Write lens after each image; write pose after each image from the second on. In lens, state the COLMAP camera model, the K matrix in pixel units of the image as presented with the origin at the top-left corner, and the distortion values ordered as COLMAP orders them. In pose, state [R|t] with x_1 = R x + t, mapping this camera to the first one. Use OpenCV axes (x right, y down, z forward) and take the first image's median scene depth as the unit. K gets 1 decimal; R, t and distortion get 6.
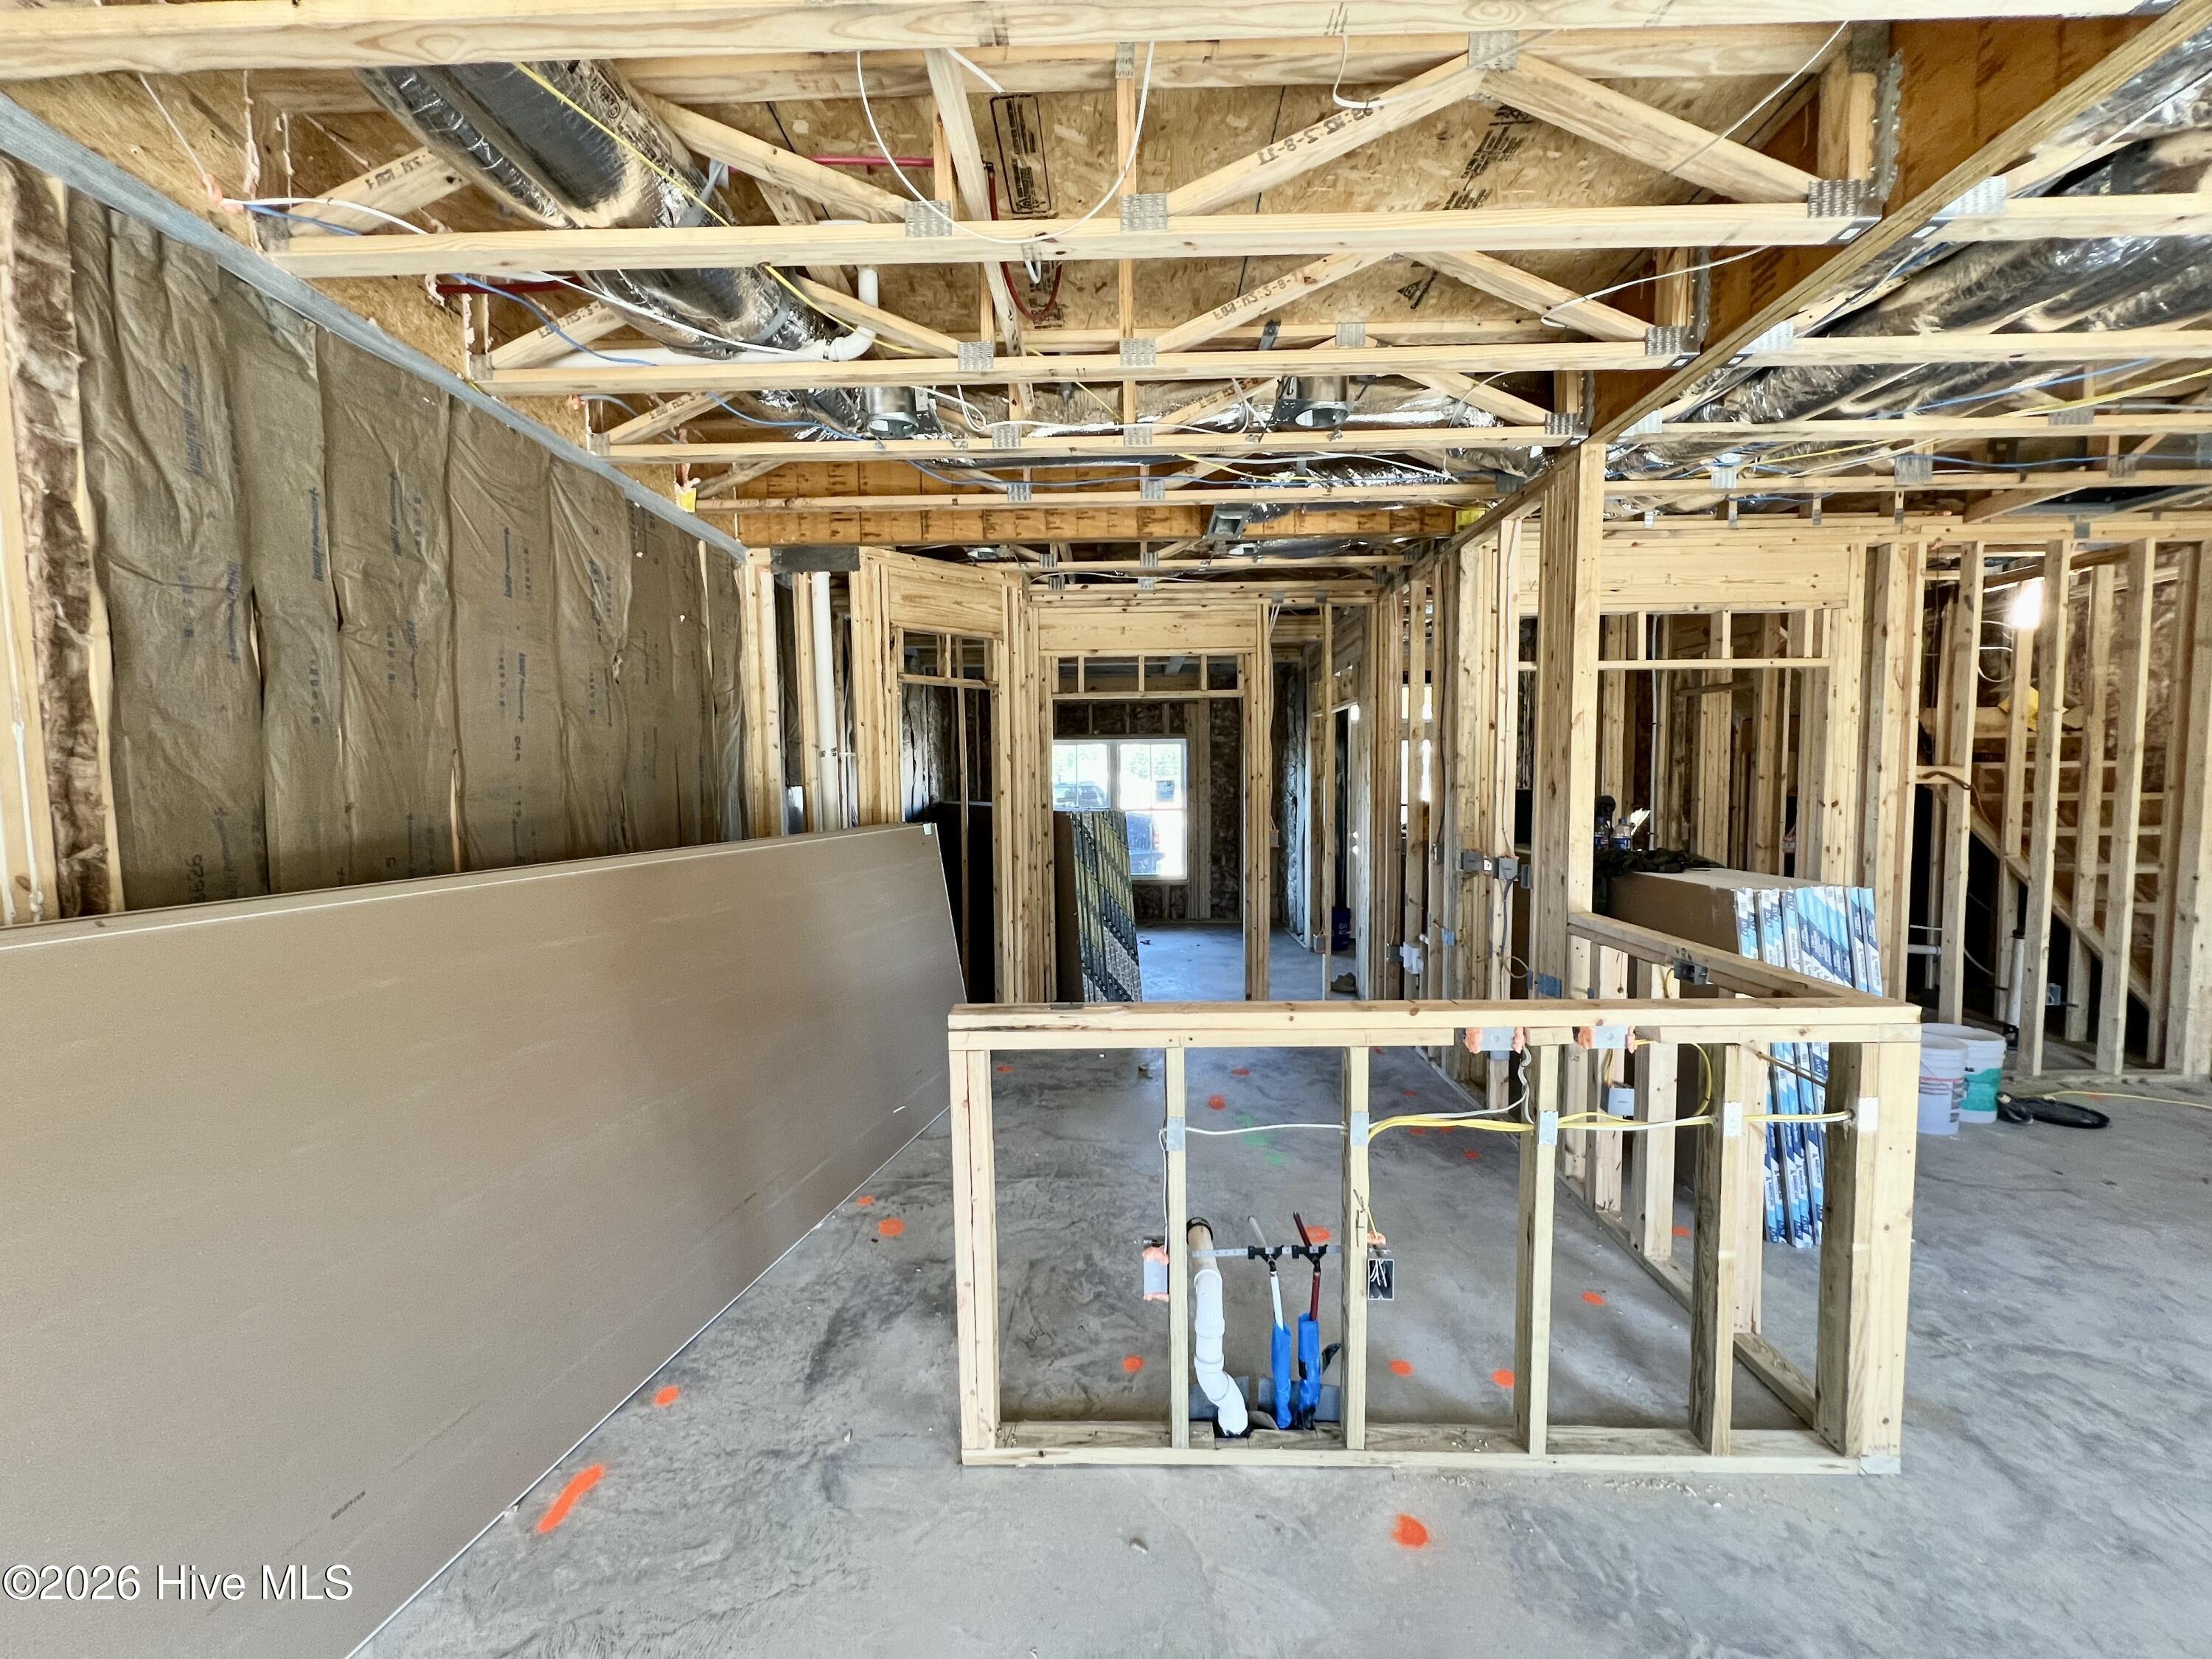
lens RADIAL K [[876.3, 0, 1142.8], [0, 876.3, 831.6], [0, 0, 1]] dist [-0.002260, -0.000416]
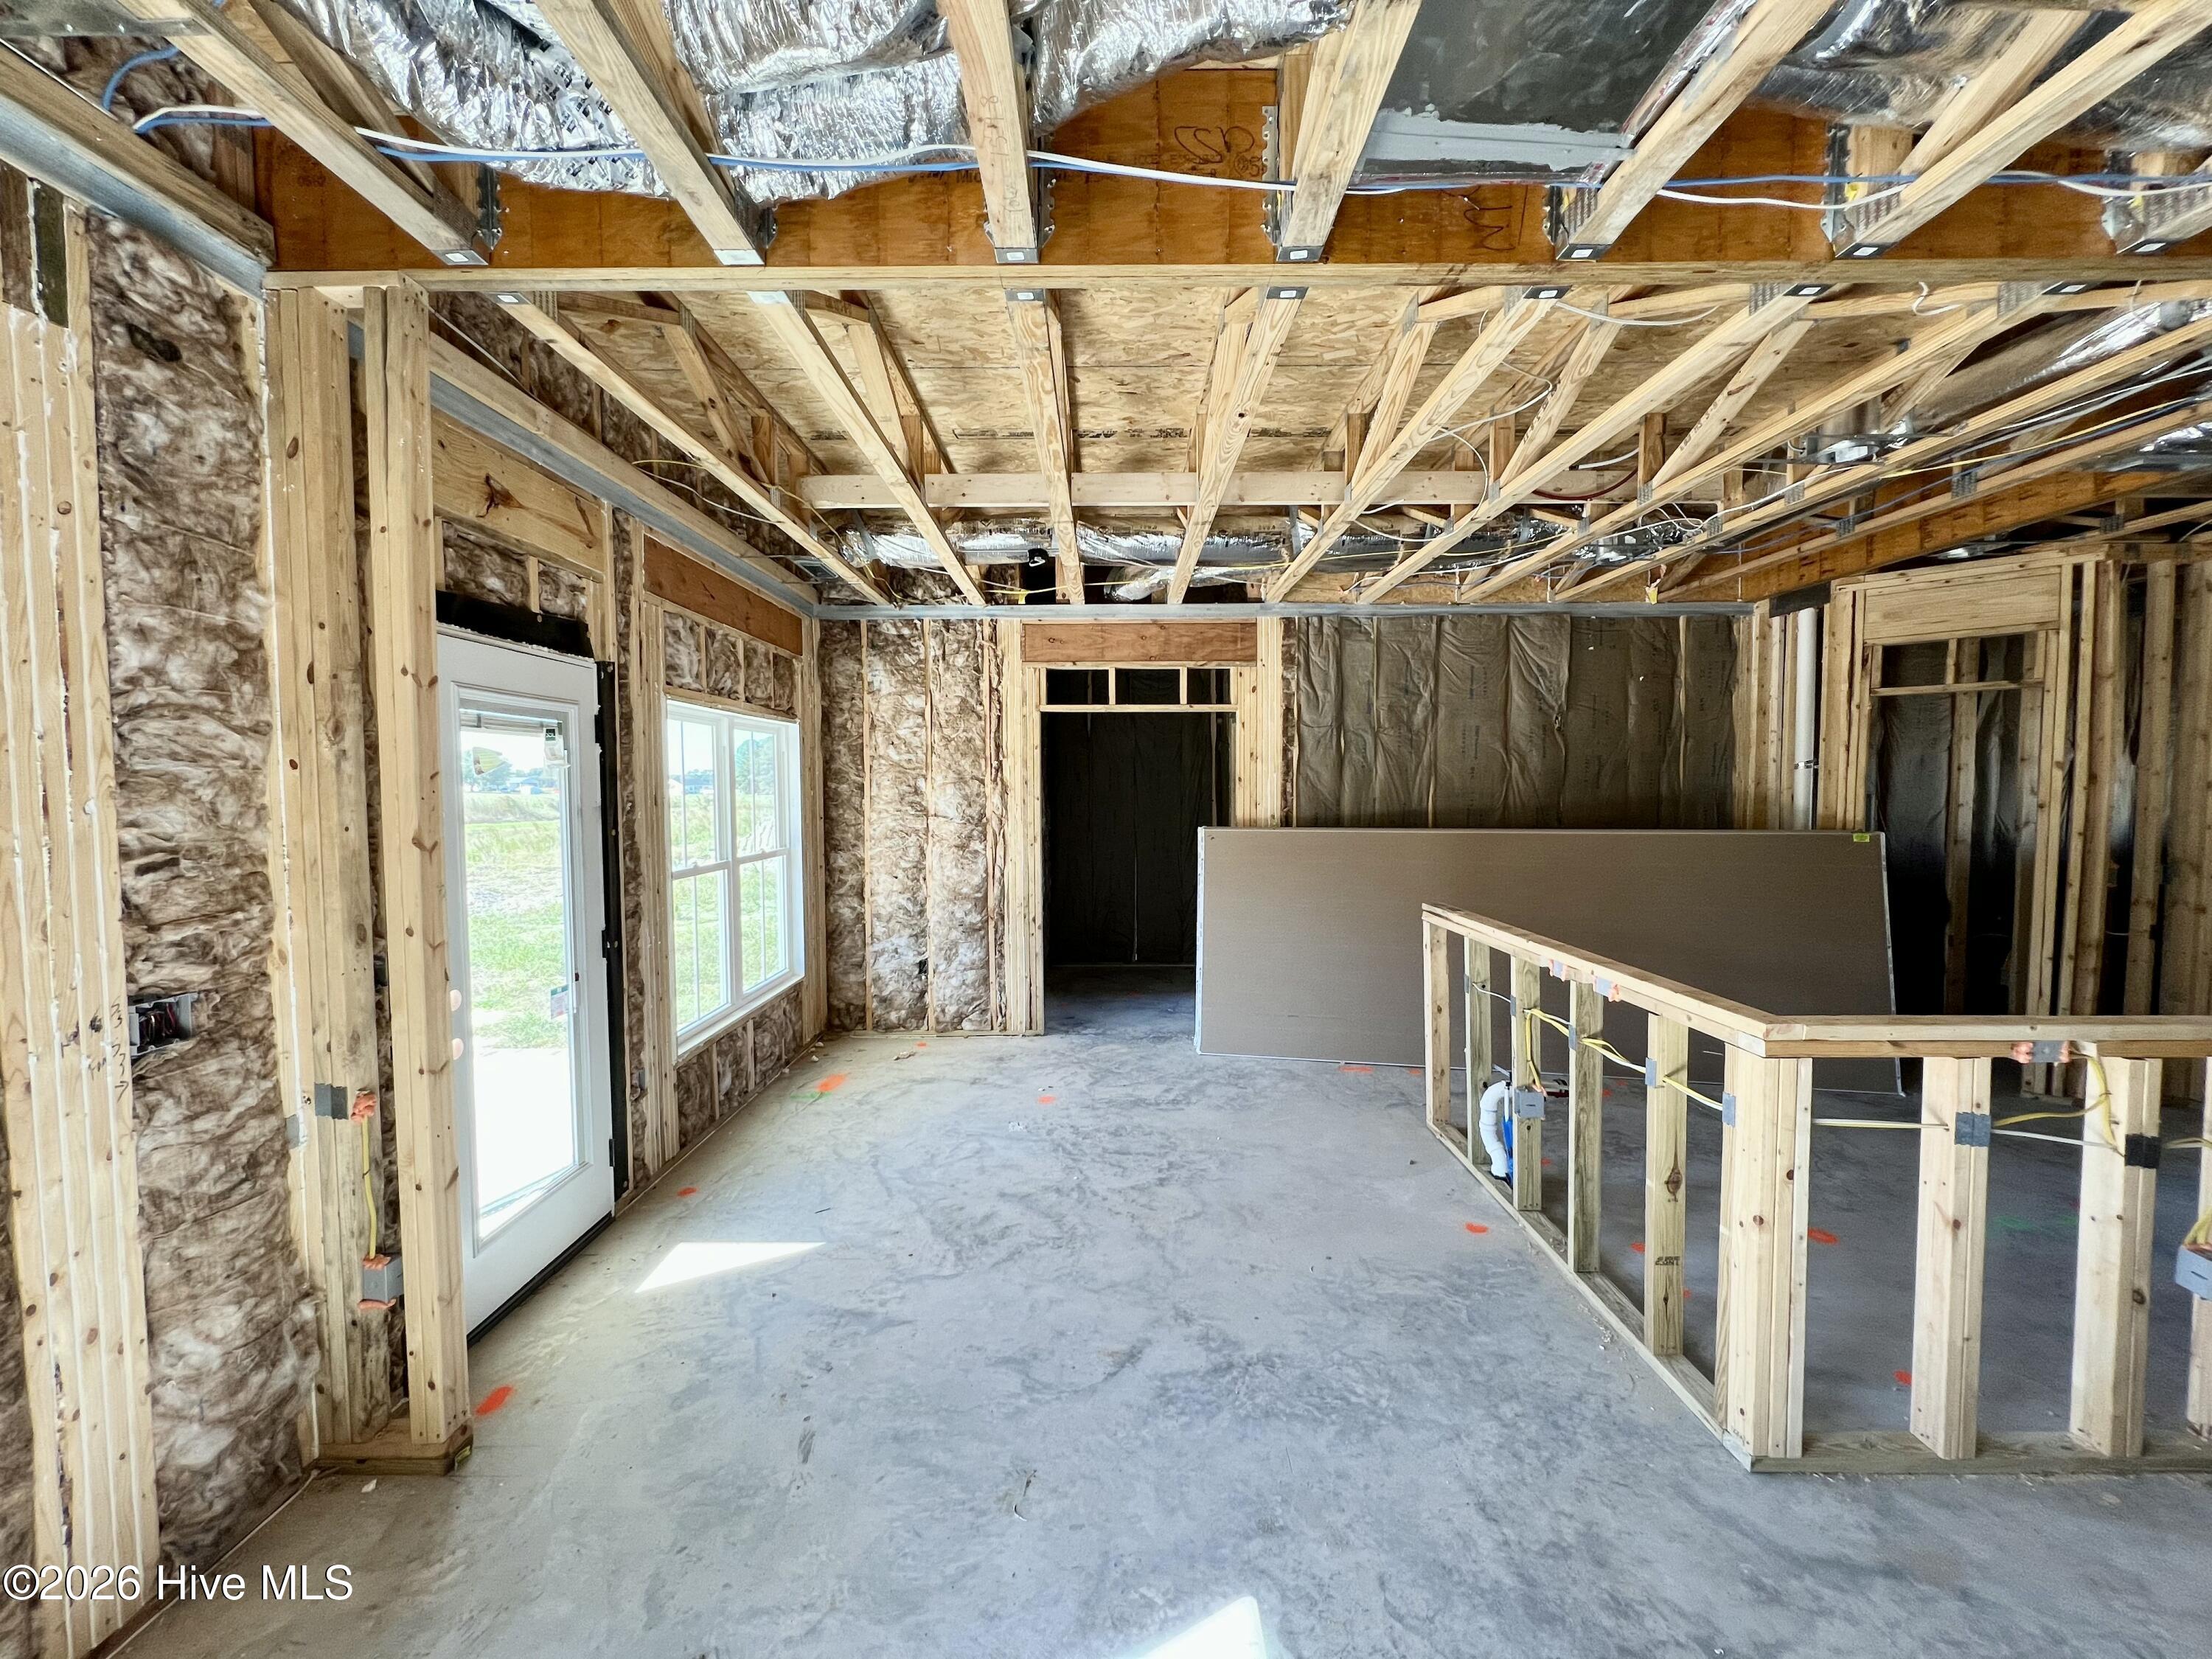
lens RADIAL K [[879.4, 0, 1103.9], [0, 879.4, 832.4], [0, 0, 1]] dist [-0.000623, -0.000150]
pose [[0.014699, 0.062877, -0.997913, 1.644787], [-0.059845, 0.996287, 0.061893, -0.040427], [0.998099, 0.058811, 0.018408, 0.148078]]
